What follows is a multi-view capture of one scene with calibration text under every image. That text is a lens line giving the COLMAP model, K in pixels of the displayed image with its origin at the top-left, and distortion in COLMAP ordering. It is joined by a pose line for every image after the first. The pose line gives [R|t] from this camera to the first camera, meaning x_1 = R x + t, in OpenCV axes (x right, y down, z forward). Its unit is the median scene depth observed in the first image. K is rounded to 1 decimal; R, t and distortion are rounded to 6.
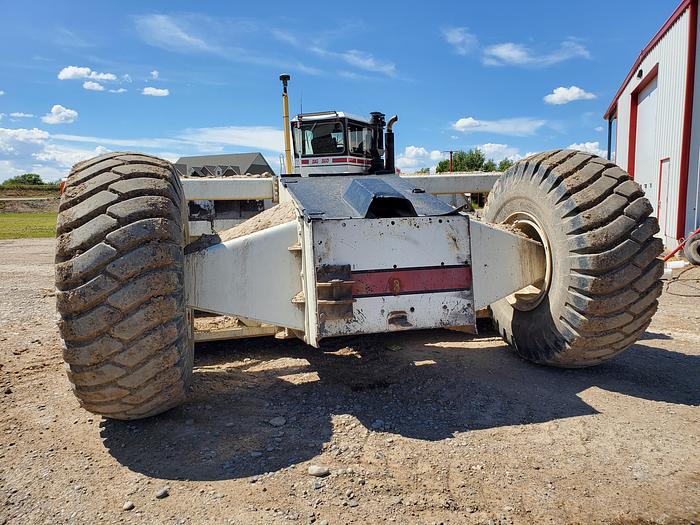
lens RADIAL K [[546.5, 0, 345.8], [0, 546.5, 259.0], [0, 0, 1]] dist [0.027021, -0.037816]
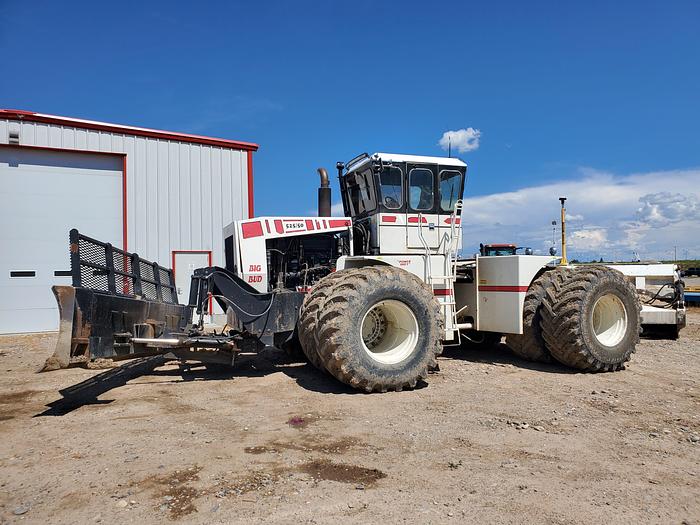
lens RADIAL K [[546.5, 0, 356.8], [0, 546.5, 251.3], [0, 0, 1]] dist [0.027021, -0.037816]
pose [[-0.736954, 0.063806, 0.672924, -0.450993], [0.103761, 0.994414, 0.019344, -0.162297], [-0.667931, 0.084079, -0.739458, 1.569736]]
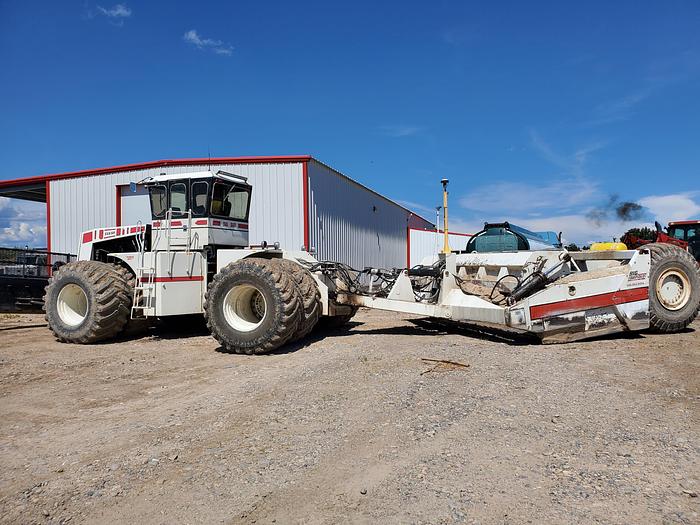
lens RADIAL K [[546.5, 0, 356.7], [0, 546.5, 255.6], [0, 0, 1]] dist [0.027021, -0.037816]
pose [[-0.065880, 0.043681, 0.996871, -0.935923], [0.124320, 0.991616, -0.035235, -0.064790], [-0.990053, 0.121610, -0.070758, 0.817817]]
